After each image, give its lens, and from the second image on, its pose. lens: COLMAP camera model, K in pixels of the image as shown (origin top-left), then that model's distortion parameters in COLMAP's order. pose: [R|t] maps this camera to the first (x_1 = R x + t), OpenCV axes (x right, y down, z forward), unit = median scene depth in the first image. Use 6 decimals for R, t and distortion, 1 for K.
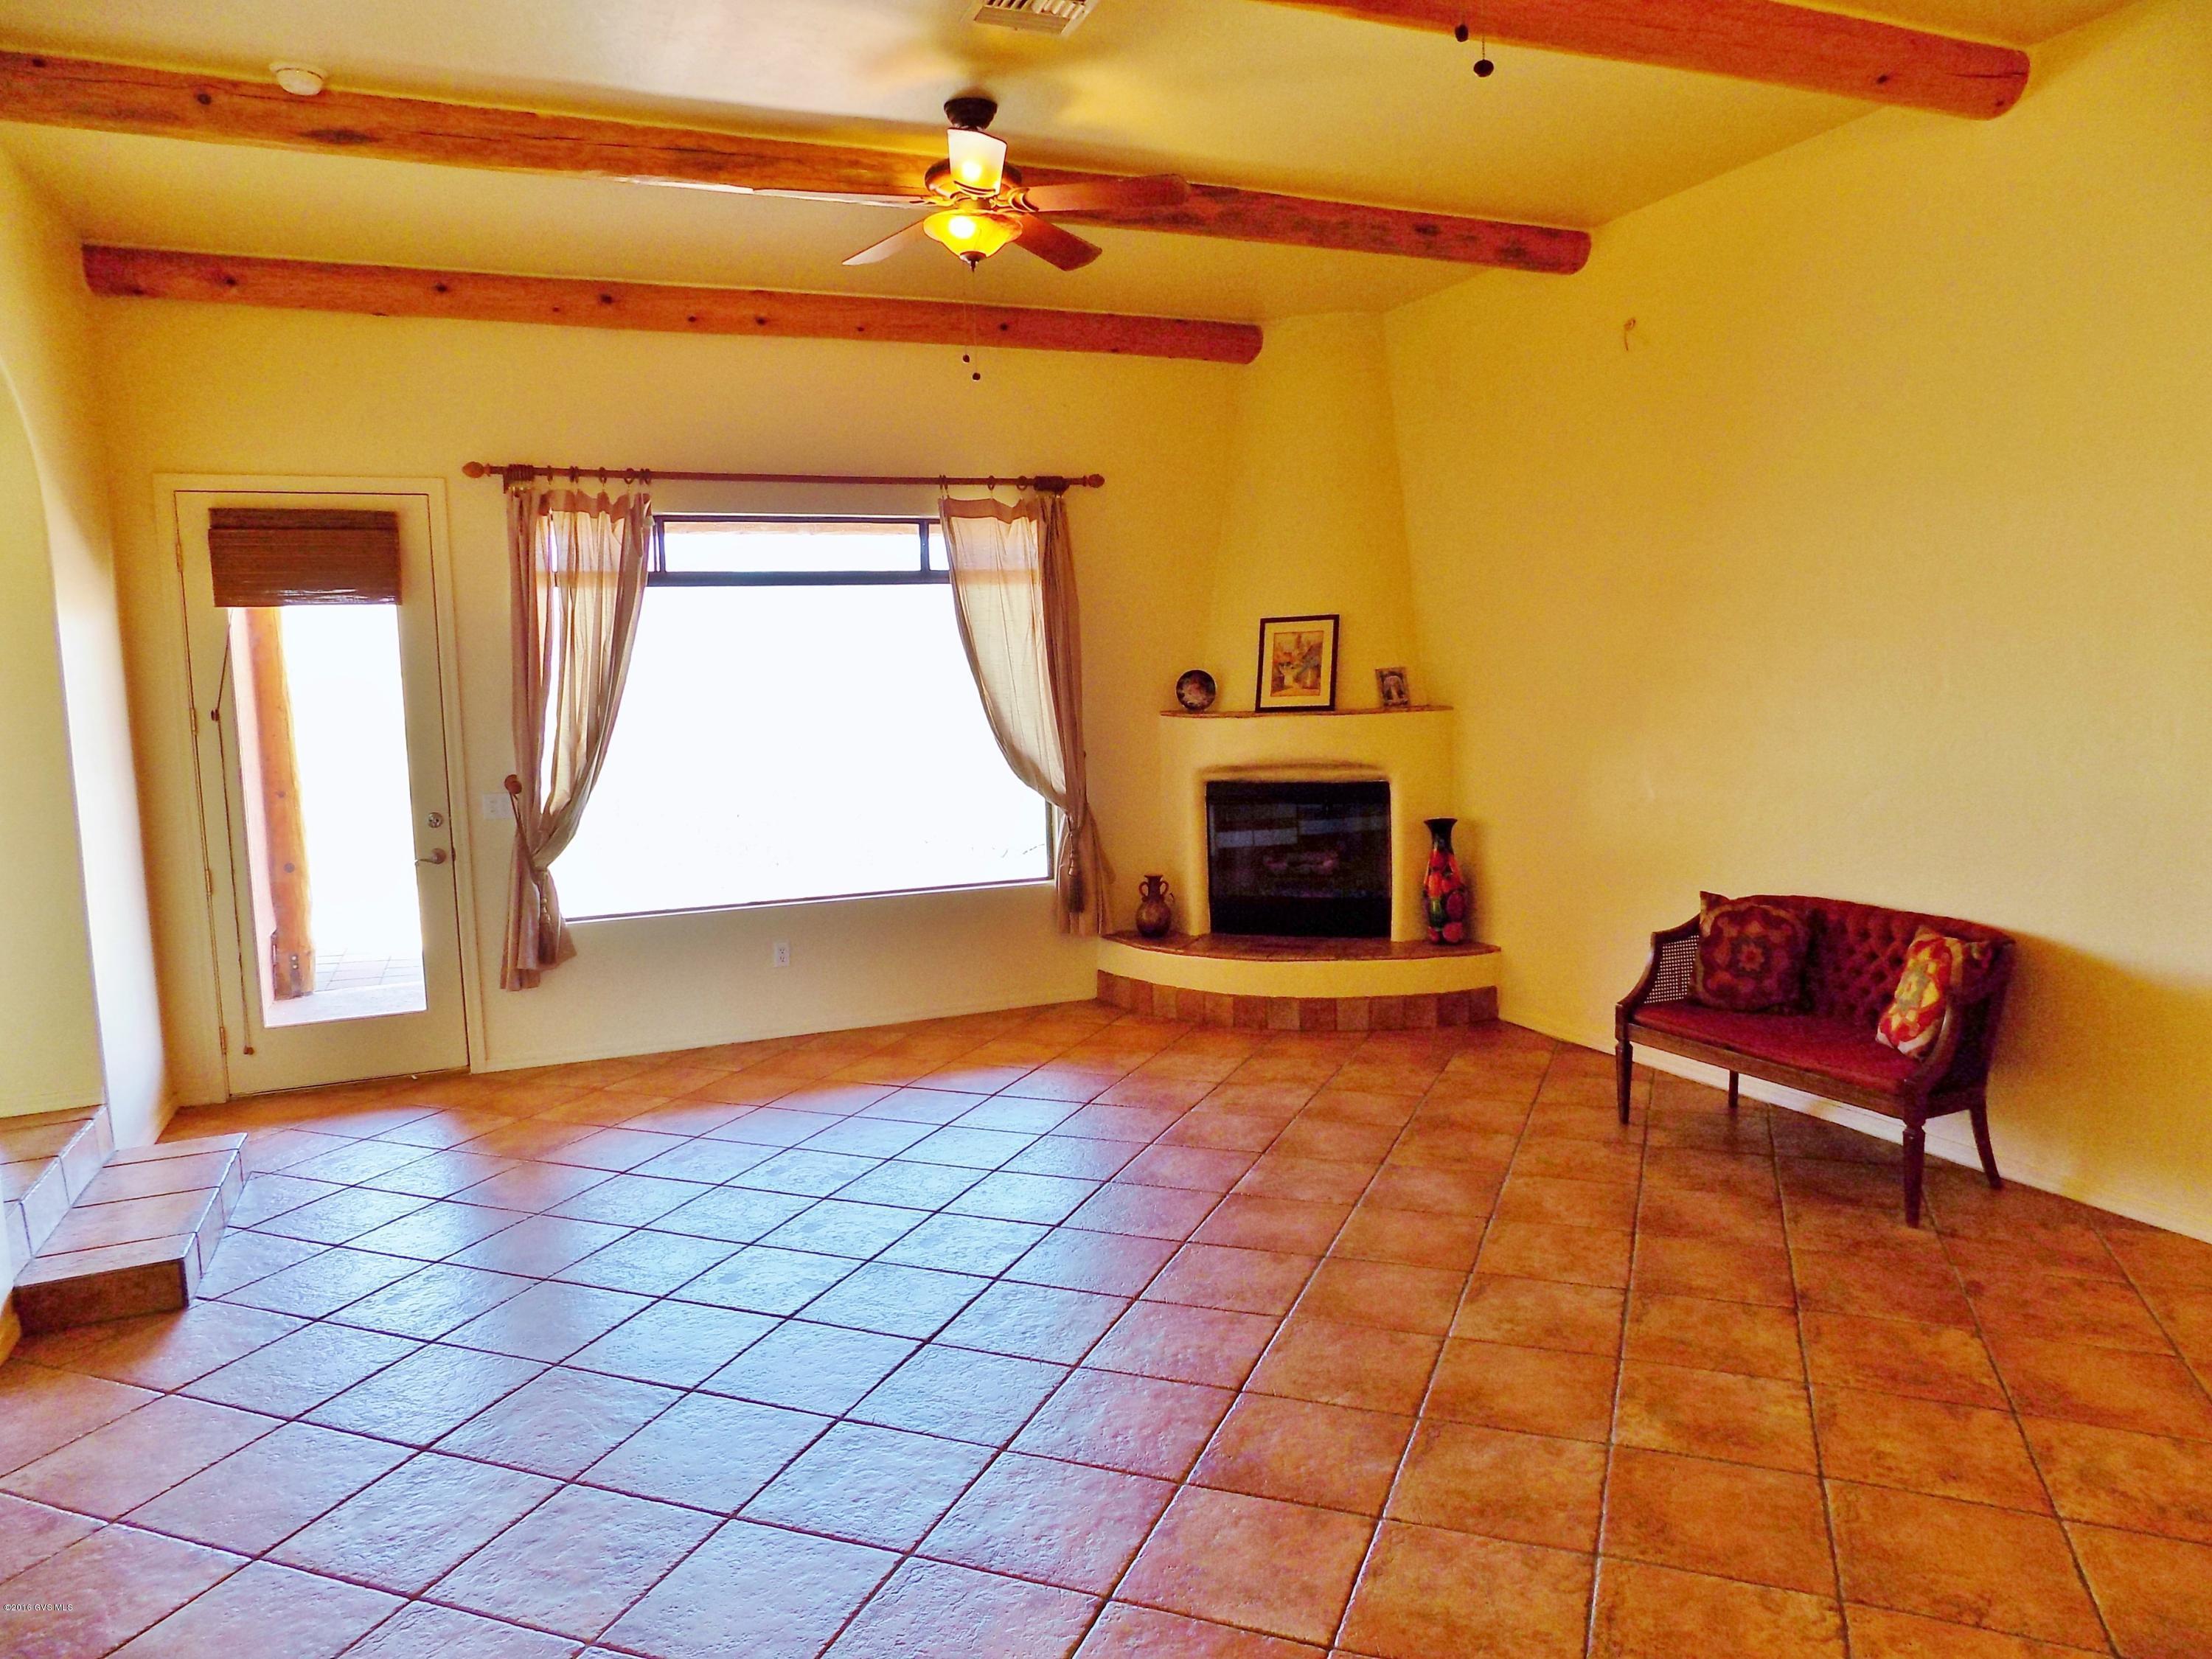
lens RADIAL K [[1468.6, 0, 1153.8], [0, 1468.6, 805.6], [0, 0, 1]] dist [-0.086032, 0.106366]
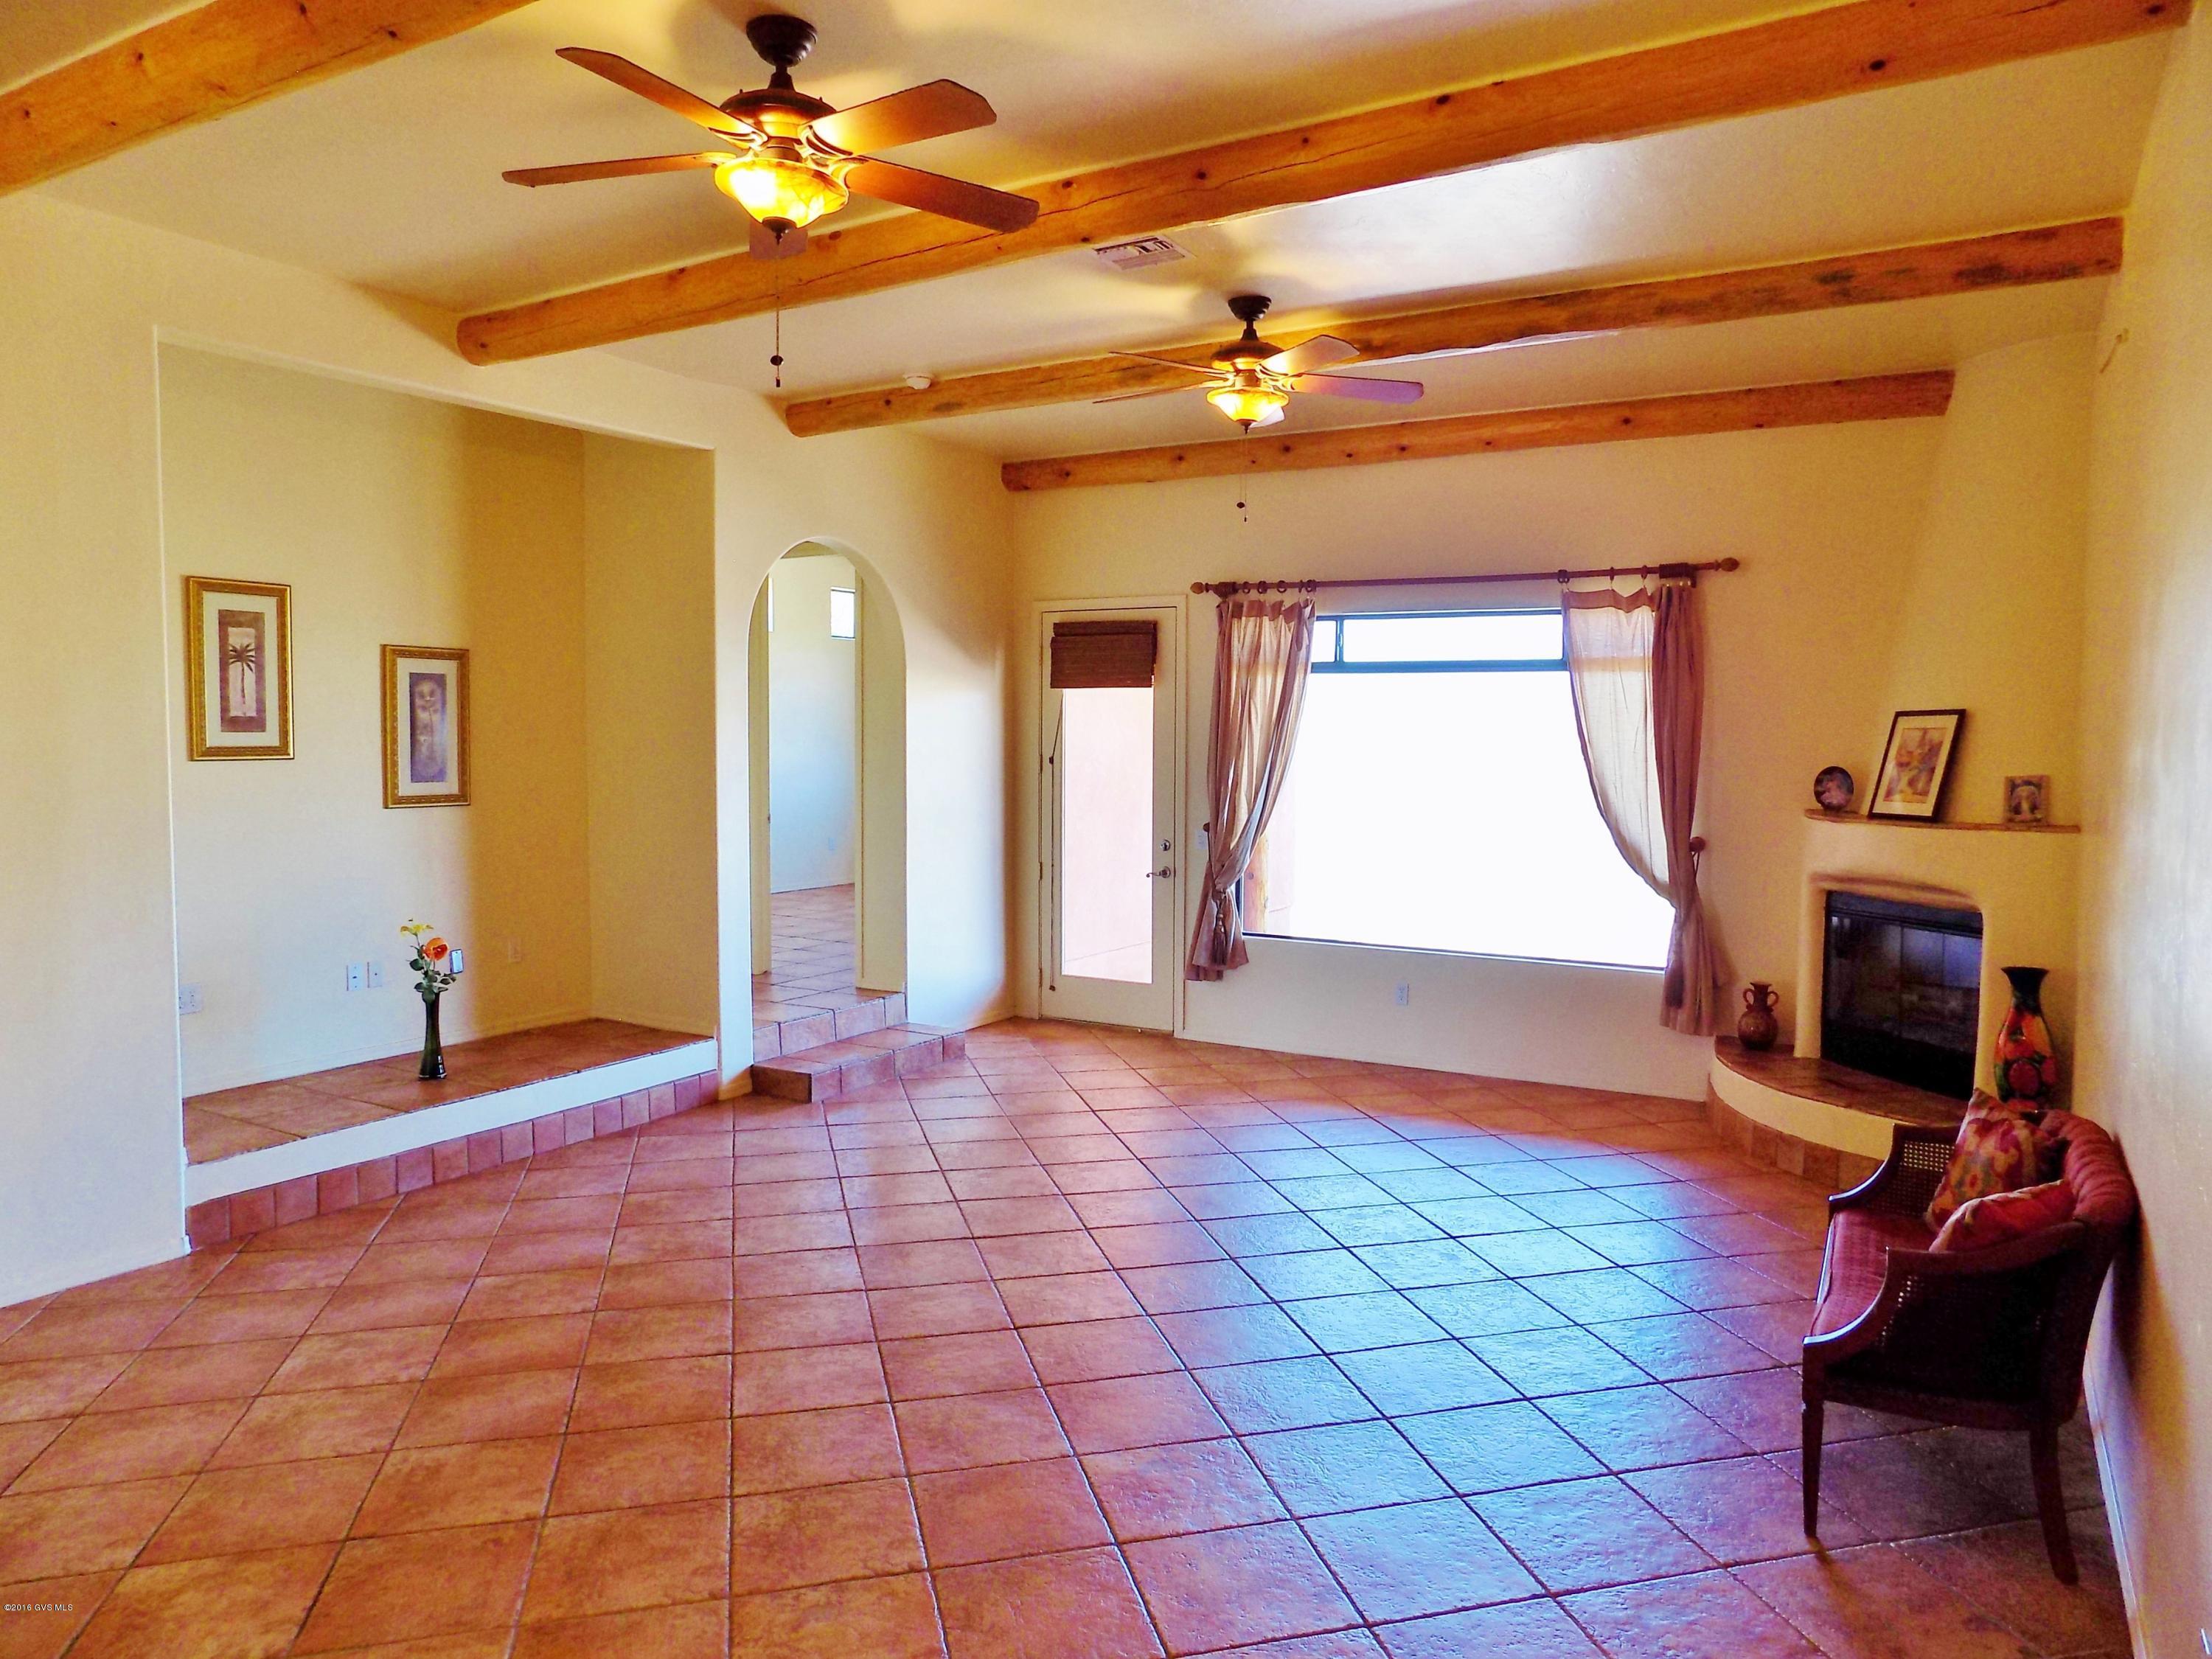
lens RADIAL K [[1494.2, 0, 1109.2], [0, 1494.2, 801.8], [0, 0, 1]] dist [0.000088, 0.002102]
pose [[0.591852, 0.071063, -0.802908, 0.576171], [-0.107080, 0.994209, 0.009062, -0.036366], [0.798903, 0.080612, 0.596034, 0.115887]]
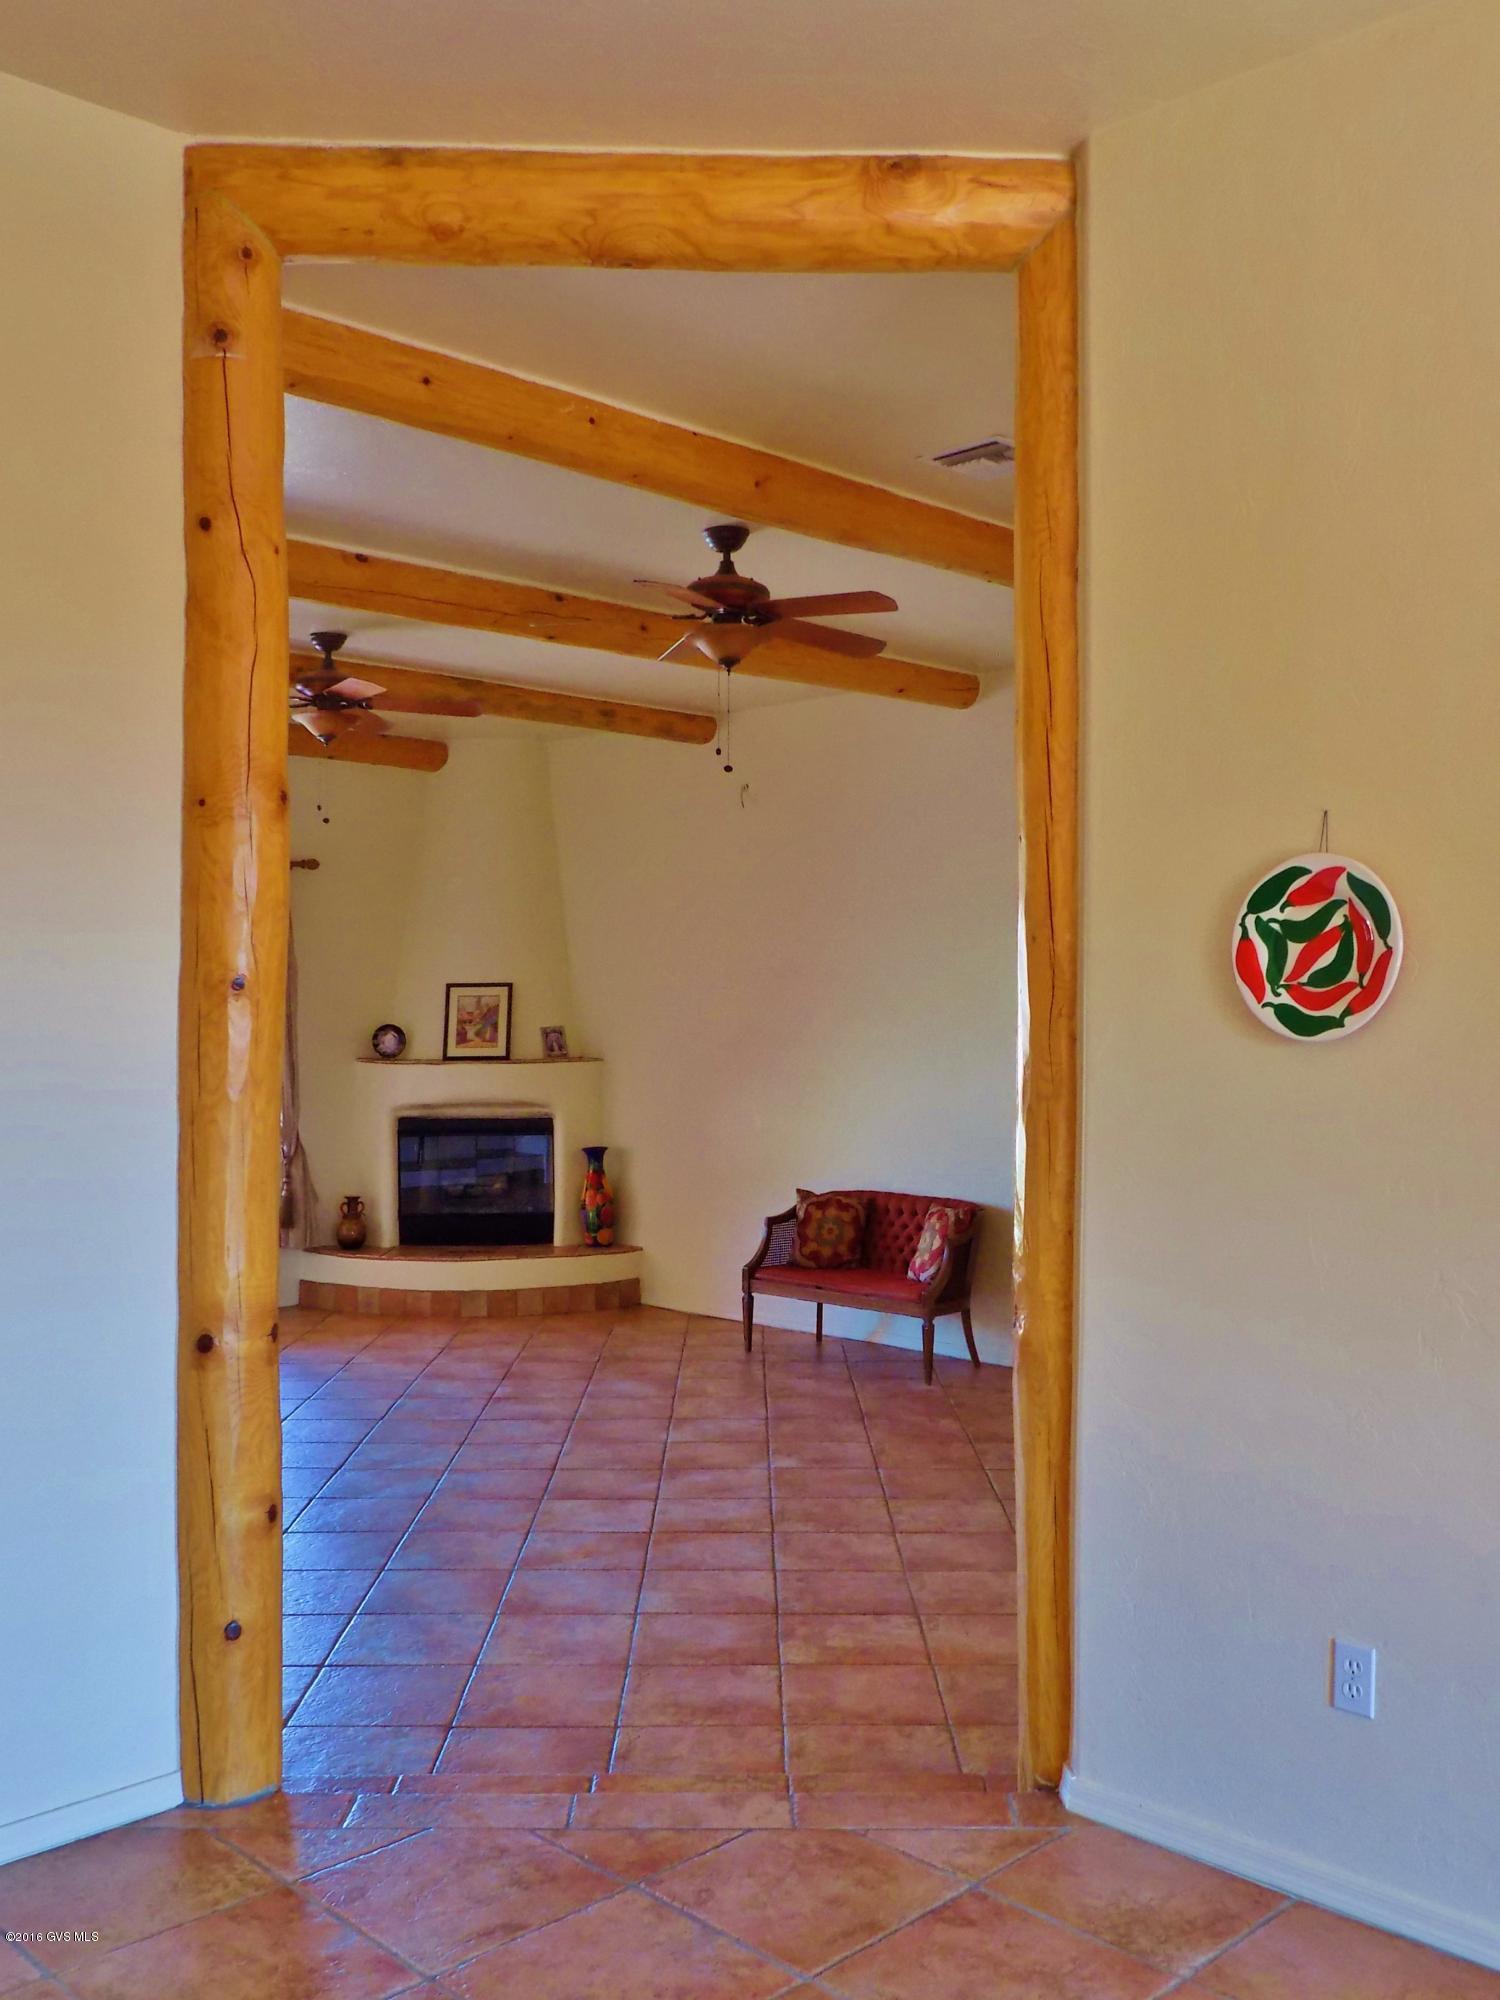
lens RADIAL K [[1821.1, 0, 750.0], [0, 1821.1, 1000.0], [0, 0, 1]] dist [-0.004492, -0.000657]
pose [[0.934813, 0.030175, 0.353857, -0.253511], [0.004810, 0.995217, -0.097573, 0.039069], [-0.355109, 0.092914, 0.930196, -0.554699]]
